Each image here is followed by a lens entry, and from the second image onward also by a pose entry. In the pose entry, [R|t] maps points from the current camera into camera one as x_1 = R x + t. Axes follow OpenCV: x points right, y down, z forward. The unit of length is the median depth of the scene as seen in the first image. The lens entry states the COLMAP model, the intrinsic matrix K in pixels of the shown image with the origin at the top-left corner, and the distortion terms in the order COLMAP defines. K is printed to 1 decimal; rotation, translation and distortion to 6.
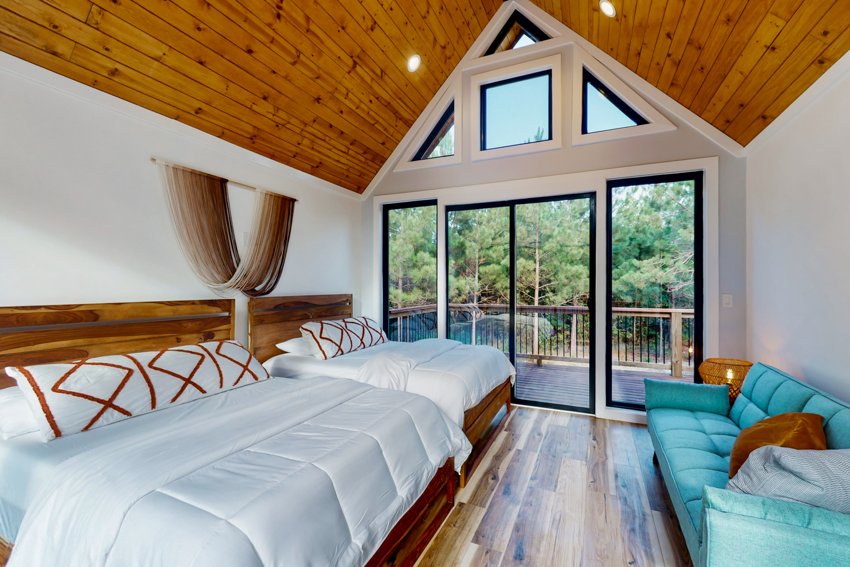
lens RADIAL K [[363.2, 0, 426.0], [0, 363.2, 286.2], [0, 0, 1]] dist [-0.001421, -0.000225]
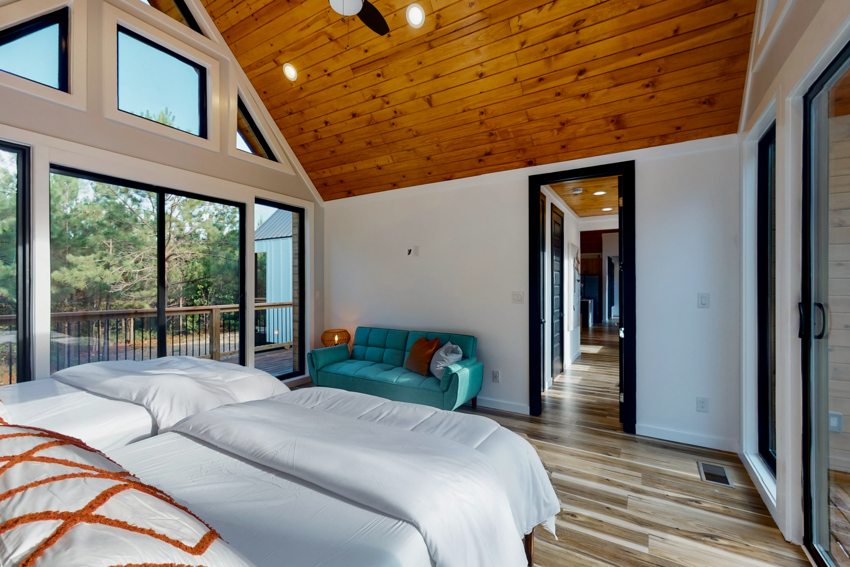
lens RADIAL K [[363.2, 0, 426.2], [0, 363.2, 283.9], [0, 0, 1]] dist [-0.001421, -0.000225]
pose [[0.105998, 0.001981, 0.994364, -0.679045], [0.003743, 0.999990, -0.002391, -0.001724], [-0.994359, 0.003975, 0.105989, 0.348894]]
